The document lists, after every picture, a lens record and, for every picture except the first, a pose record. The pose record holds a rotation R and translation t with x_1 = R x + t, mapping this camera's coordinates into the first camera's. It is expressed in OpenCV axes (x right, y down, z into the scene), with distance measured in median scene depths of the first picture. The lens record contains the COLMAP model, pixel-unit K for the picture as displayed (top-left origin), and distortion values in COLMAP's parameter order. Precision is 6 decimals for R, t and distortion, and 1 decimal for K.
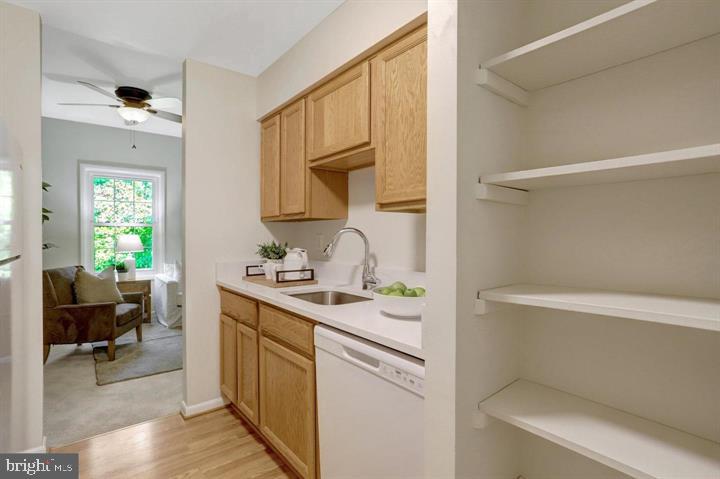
lens RADIAL K [[355.6, 0, 359.6], [0, 355.6, 236.5], [0, 0, 1]] dist [-0.016717, 0.004631]
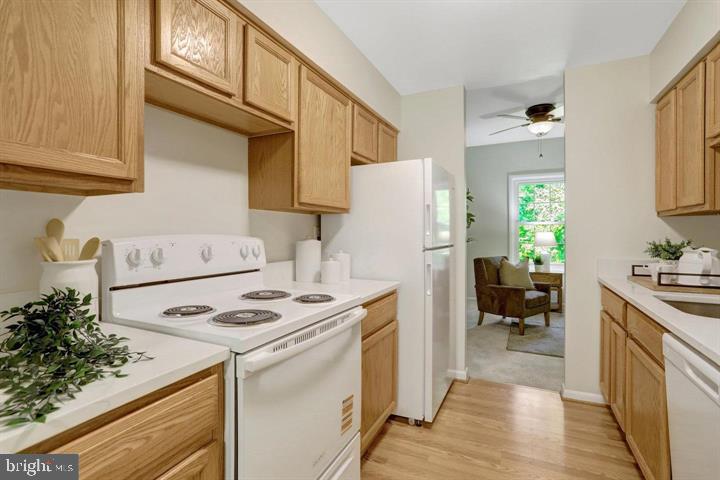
lens RADIAL K [[355.6, 0, 362.3], [0, 355.6, 236.1], [0, 0, 1]] dist [-0.016717, 0.004631]
pose [[0.436164, 0.008561, -0.899826, 0.170146], [-0.003383, 0.999963, 0.007874, 0.001980], [0.899861, -0.000390, 0.436177, -0.031728]]
